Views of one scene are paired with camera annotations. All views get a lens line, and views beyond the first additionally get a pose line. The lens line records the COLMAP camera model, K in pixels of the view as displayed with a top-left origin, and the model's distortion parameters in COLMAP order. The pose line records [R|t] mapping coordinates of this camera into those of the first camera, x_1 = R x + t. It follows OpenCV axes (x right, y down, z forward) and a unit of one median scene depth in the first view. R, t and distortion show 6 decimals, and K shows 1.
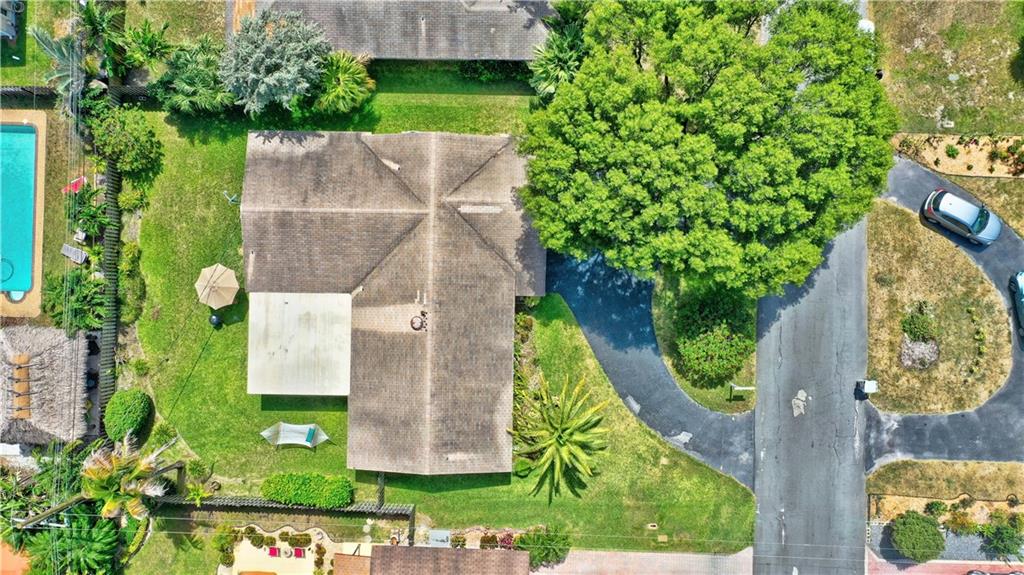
lens RADIAL K [[835.9, 0, 512.2], [0, 835.9, 287.6], [0, 0, 1]] dist [-0.001312, 0.001777]
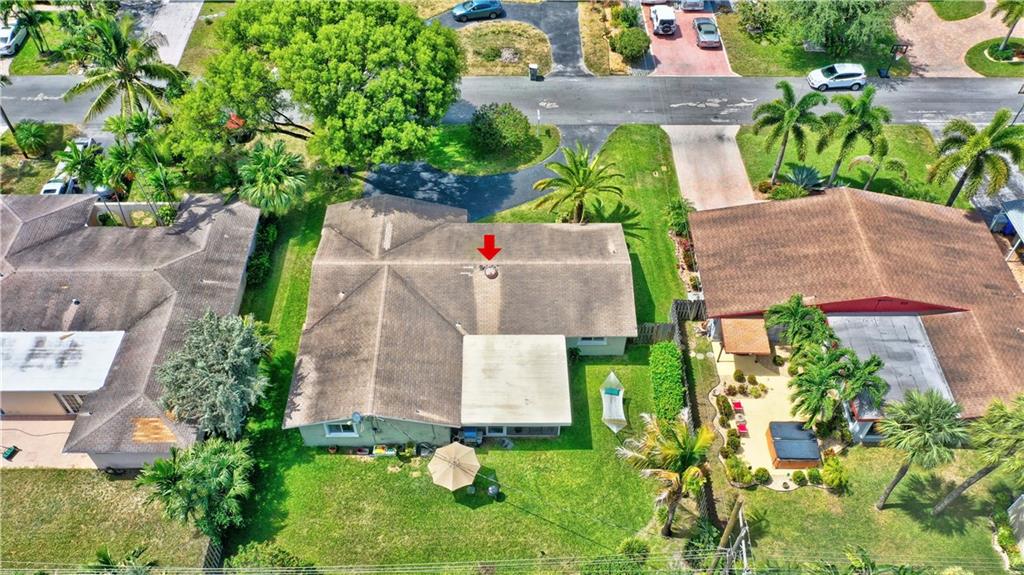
lens RADIAL K [[835.9, 0, 512.0], [0, 835.9, 287.4], [0, 0, 1]] dist [-0.001312, 0.001777]
pose [[-0.030080, -0.730229, 0.682540, -0.796973], [0.999386, -0.009687, 0.033679, 0.030873], [-0.017982, 0.683134, 0.730072, 0.219677]]
